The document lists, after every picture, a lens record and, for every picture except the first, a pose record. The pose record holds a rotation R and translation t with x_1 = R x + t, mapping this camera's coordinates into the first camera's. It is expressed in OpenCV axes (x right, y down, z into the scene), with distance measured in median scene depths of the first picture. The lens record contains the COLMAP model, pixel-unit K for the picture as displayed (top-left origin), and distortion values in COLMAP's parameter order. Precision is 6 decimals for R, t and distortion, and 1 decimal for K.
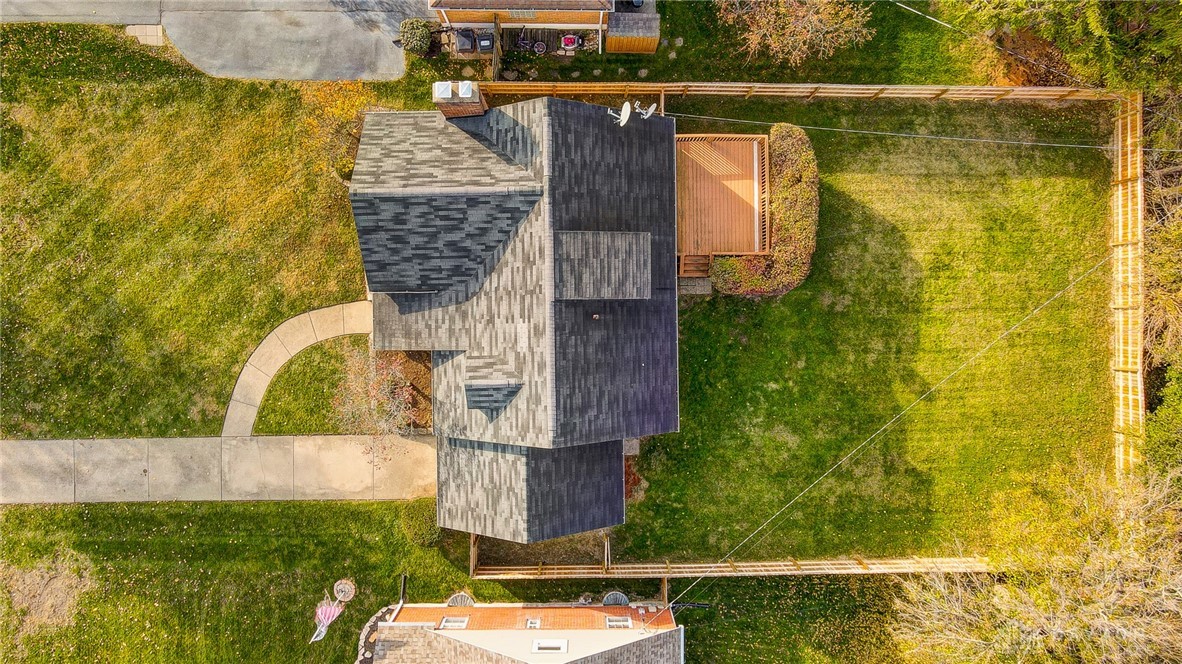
lens RADIAL K [[856.6, 0, 581.2], [0, 856.6, 327.9], [0, 0, 1]] dist [0.005243, 0.003101]
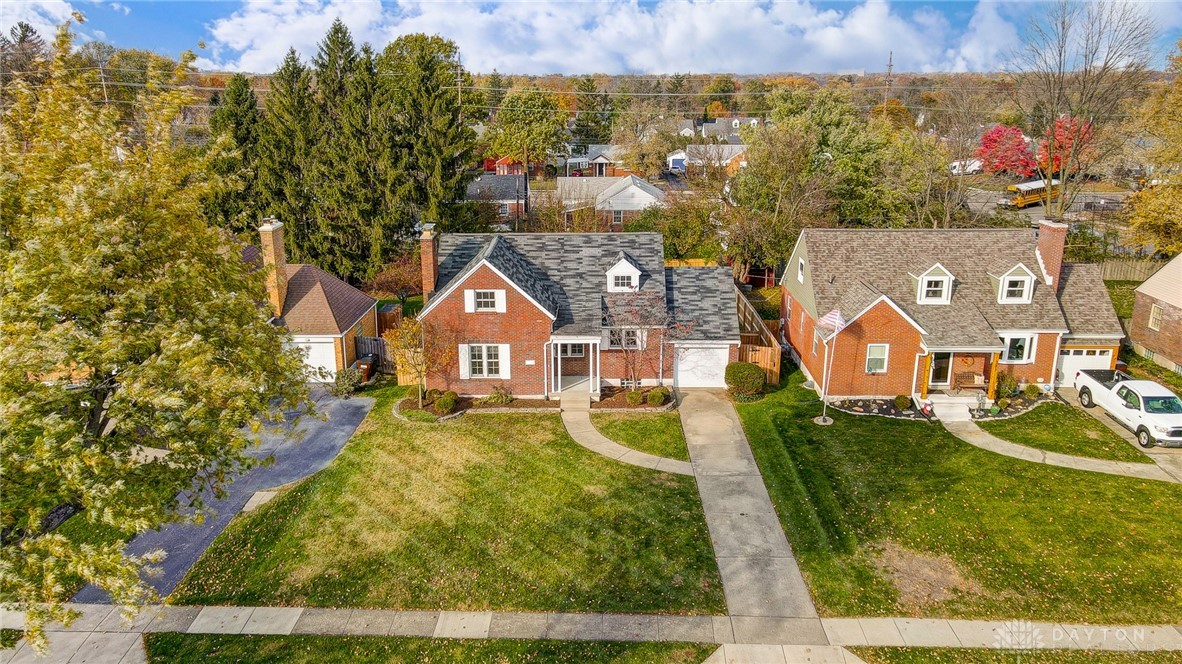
lens RADIAL K [[856.6, 0, 581.2], [0, 856.6, 327.9], [0, 0, 1]] dist [0.005243, 0.003101]
pose [[0.023717, -0.311519, 0.949944, -1.482717], [0.999637, -0.004793, -0.026530, 0.030171], [0.012817, 0.950228, 0.311293, 0.626250]]
